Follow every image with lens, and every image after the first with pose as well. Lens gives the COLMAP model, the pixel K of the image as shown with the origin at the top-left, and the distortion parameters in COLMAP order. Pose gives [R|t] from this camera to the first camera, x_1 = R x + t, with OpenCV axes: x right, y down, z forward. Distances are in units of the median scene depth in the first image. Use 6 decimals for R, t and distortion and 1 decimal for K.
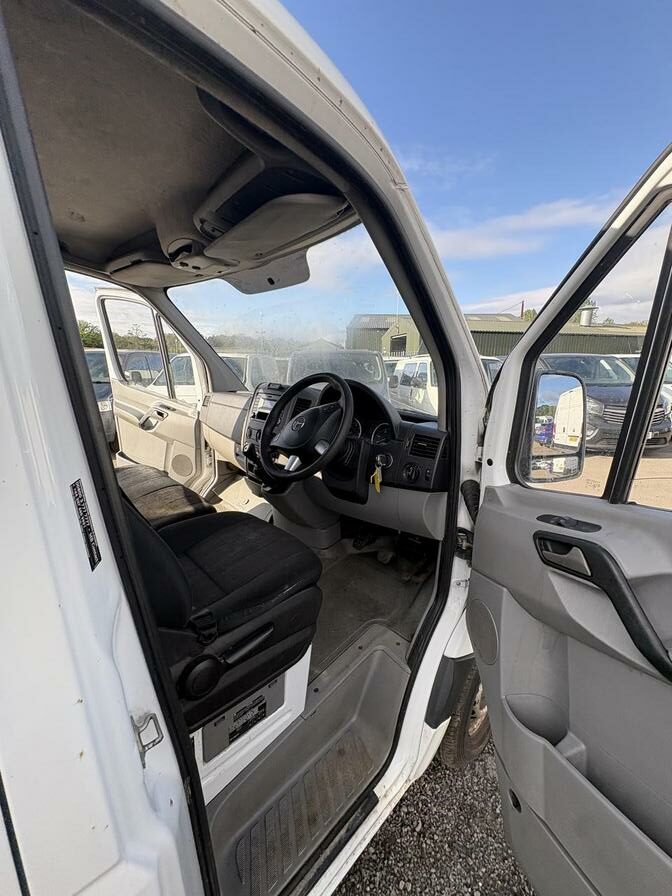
lens RADIAL K [[352.3, 0, 336.0], [0, 352.3, 448.0], [0, 0, 1]] dist [-0.000286, -0.000766]
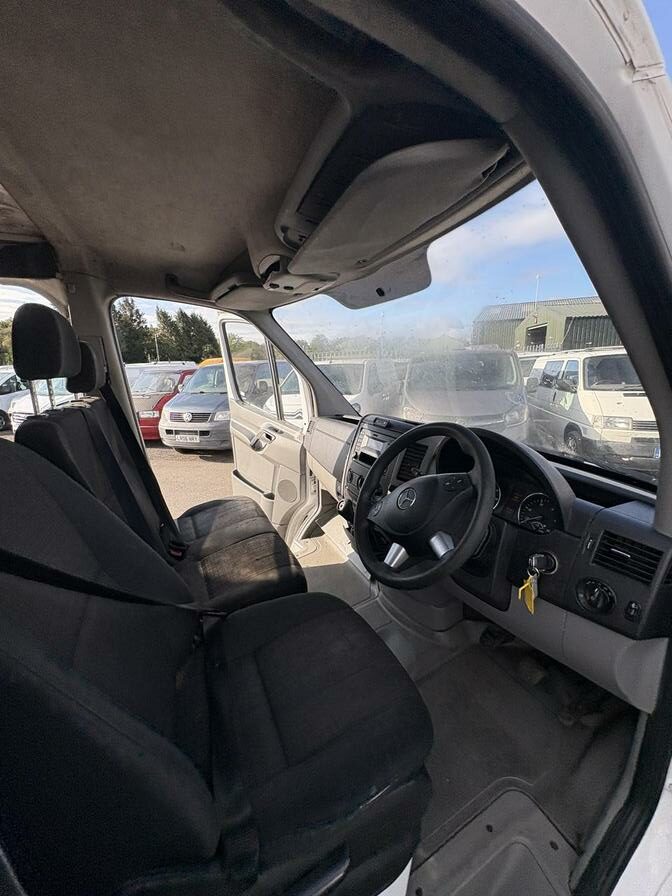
lens RADIAL K [[353.7, 0, 336.0], [0, 353.7, 448.0], [0, 0, 1]] dist [-0.002738, -0.000271]
pose [[0.946241, 0.033294, -0.321745, -0.011729], [-0.032807, 0.999438, 0.006937, -0.116968], [0.321795, 0.003991, 0.946801, 0.203332]]
